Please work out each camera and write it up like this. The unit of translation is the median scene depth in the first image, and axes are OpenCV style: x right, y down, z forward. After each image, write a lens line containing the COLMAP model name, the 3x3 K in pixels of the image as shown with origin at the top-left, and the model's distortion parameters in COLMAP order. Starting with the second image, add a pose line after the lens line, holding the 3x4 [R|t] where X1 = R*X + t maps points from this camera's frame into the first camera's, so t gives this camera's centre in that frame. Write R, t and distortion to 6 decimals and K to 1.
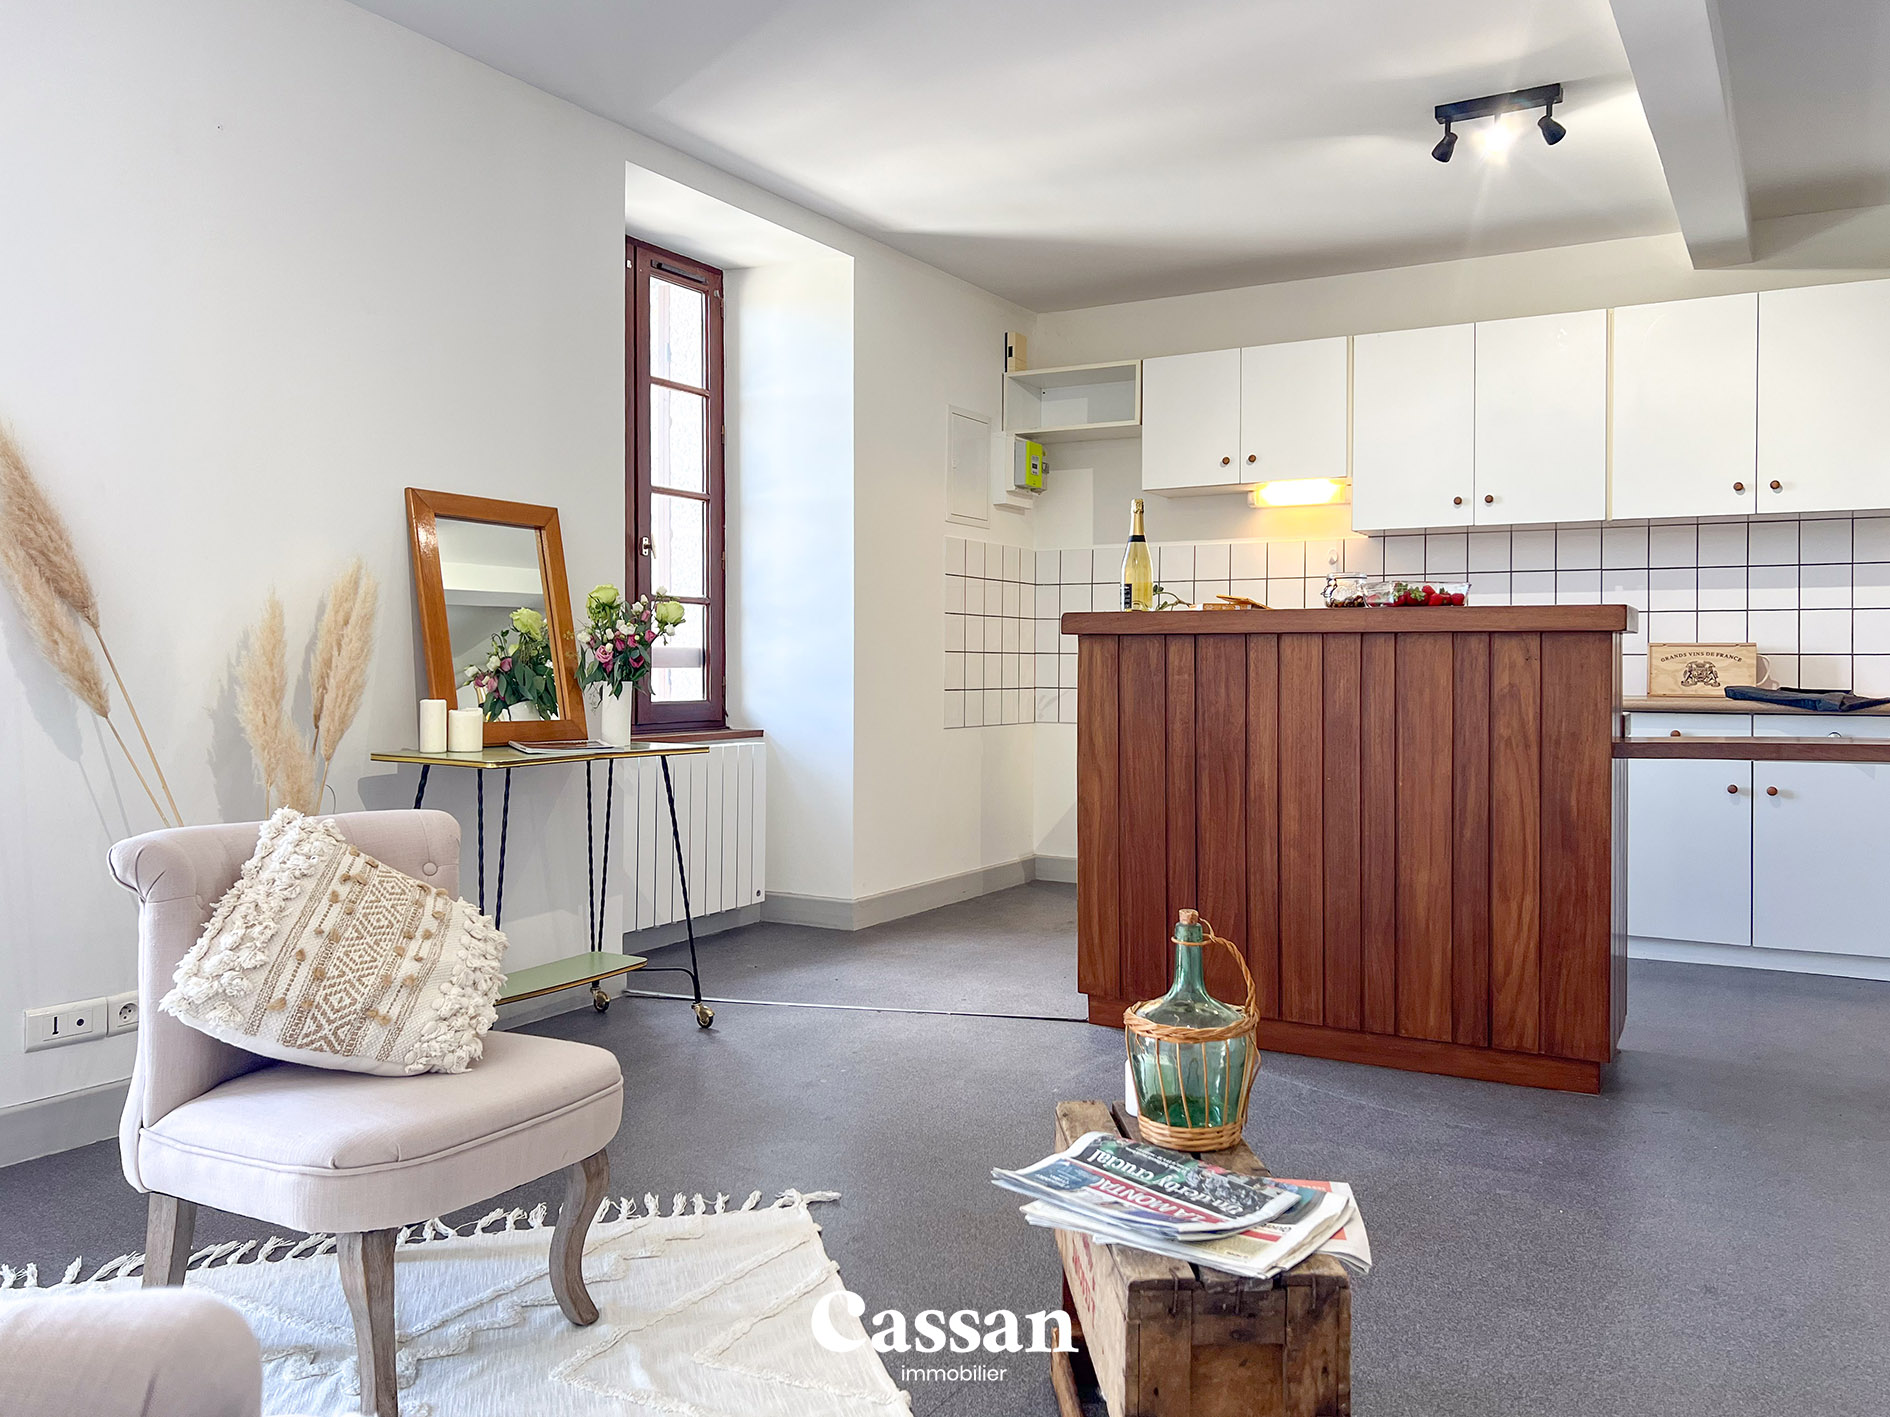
lens RADIAL K [[1443.7, 0, 944.9], [0, 1443.7, 656.3], [0, 0, 1]] dist [0.001269, 0.000206]
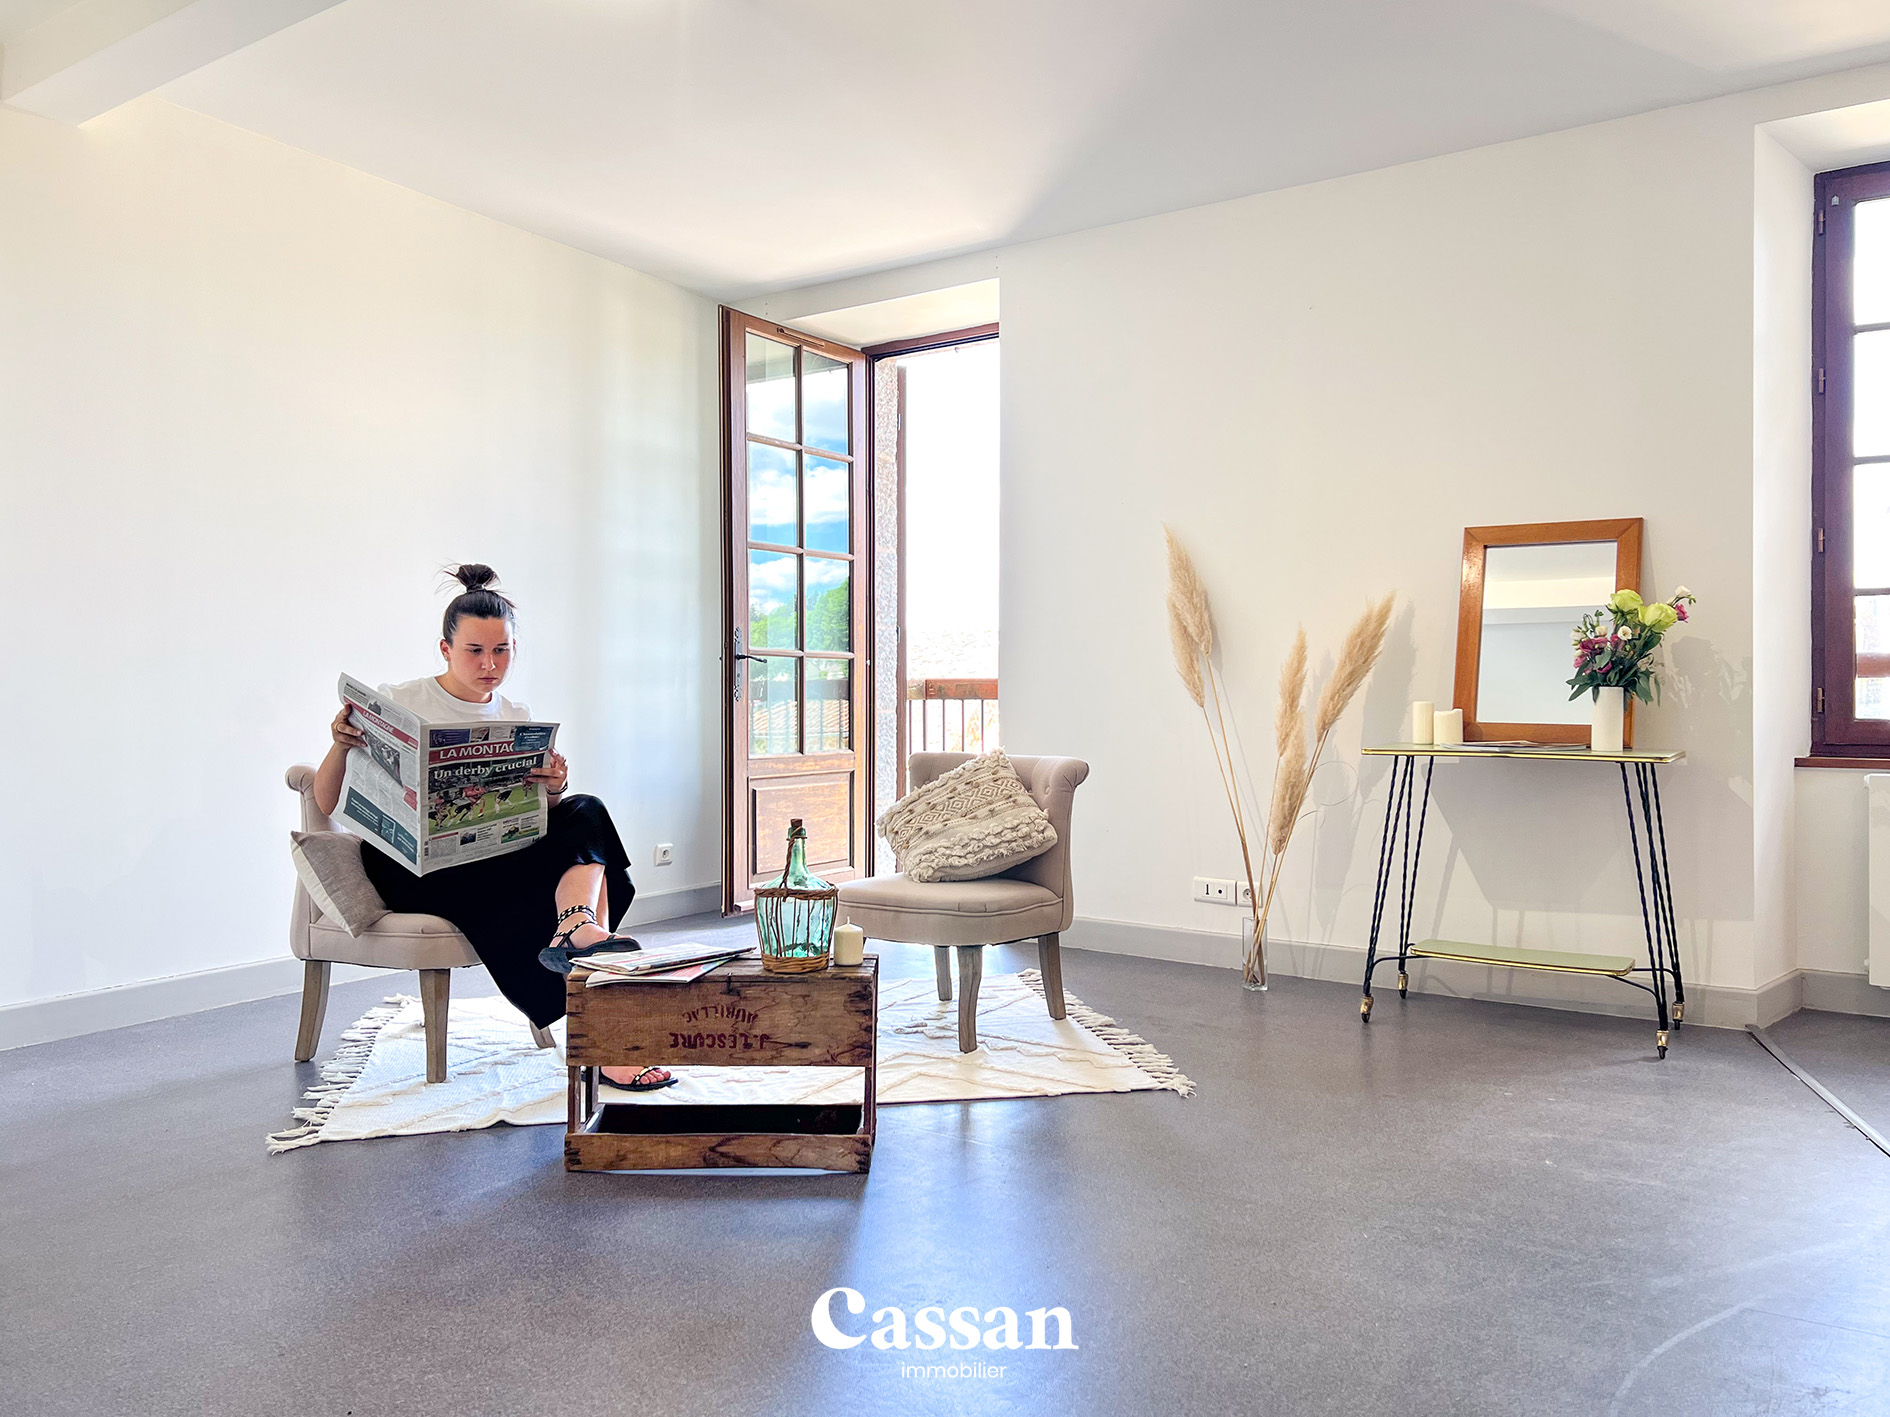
lens RADIAL K [[1449.5, 0, 945.0], [0, 1449.5, 708.5], [0, 0, 1]] dist [0.064270, -0.002035]
pose [[-0.059410, 0.014611, -0.998127, 1.001664], [0.007862, 0.999869, 0.014169, 0.015606], [0.998203, -0.007005, -0.059517, 0.726787]]
